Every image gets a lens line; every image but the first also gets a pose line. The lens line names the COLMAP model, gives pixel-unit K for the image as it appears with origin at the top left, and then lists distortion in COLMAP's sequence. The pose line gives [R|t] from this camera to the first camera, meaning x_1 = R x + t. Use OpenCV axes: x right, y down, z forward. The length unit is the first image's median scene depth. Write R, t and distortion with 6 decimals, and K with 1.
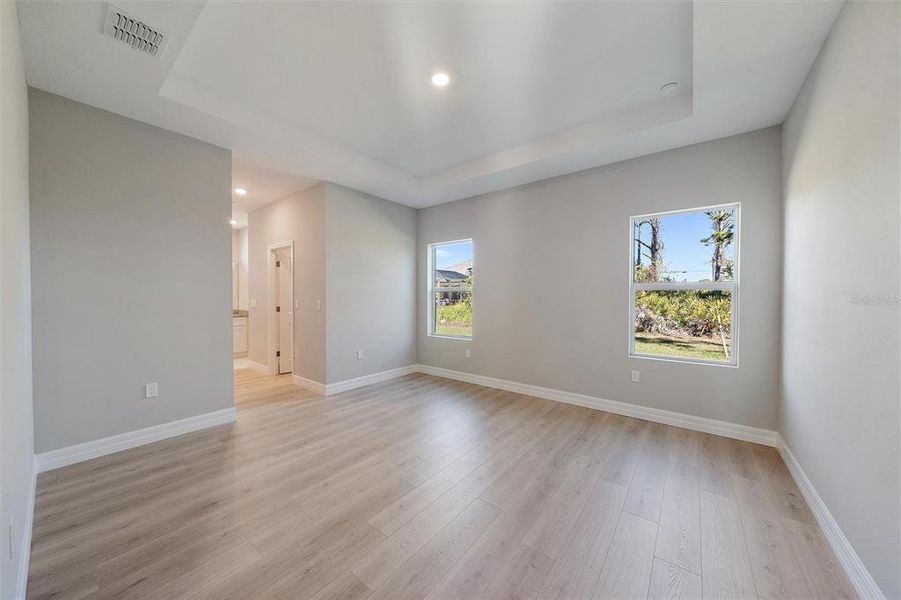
lens RADIAL K [[316.0, 0, 440.5], [0, 316.0, 293.3], [0, 0, 1]] dist [0.000050, -0.000112]
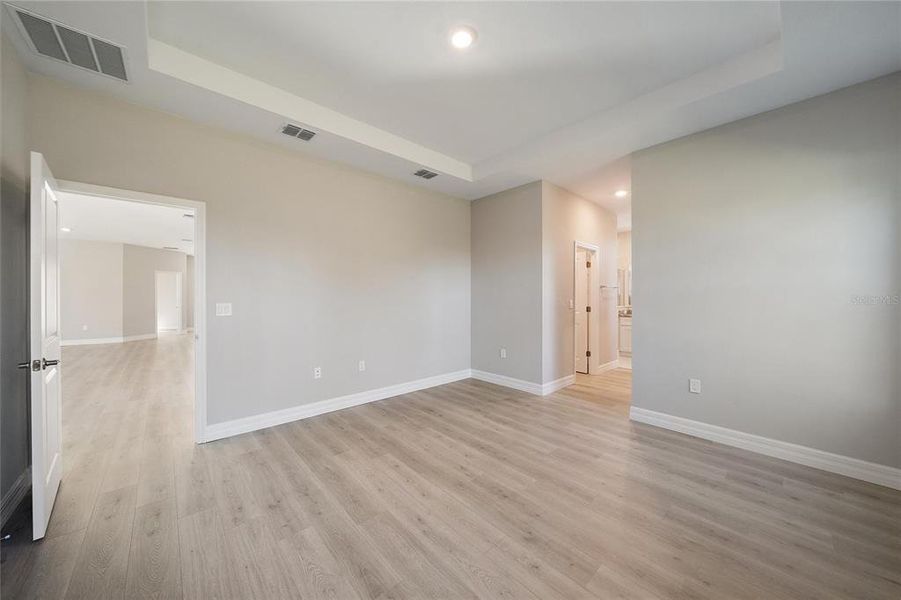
lens RADIAL K [[314.4, 0, 445.6], [0, 314.4, 292.3], [0, 0, 1]] dist [-0.005086, -0.000081]
pose [[-0.159496, -0.015569, -0.987076, 0.603548], [0.007906, 0.999823, -0.017048, 0.014247], [0.987167, -0.010523, -0.159344, 0.794254]]
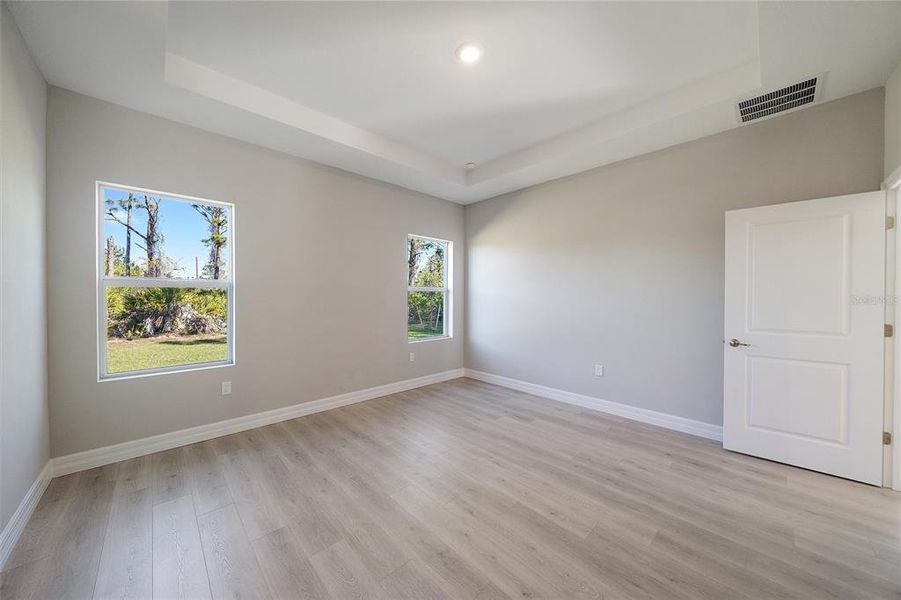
lens RADIAL K [[314.4, 0, 445.6], [0, 314.4, 292.3], [0, 0, 1]] dist [-0.005086, -0.000081]
pose [[0.123809, 0.010666, 0.992249, -0.647001], [-0.012674, 0.999878, -0.009166, 0.004746], [-0.992225, -0.011441, 0.123929, 0.696385]]
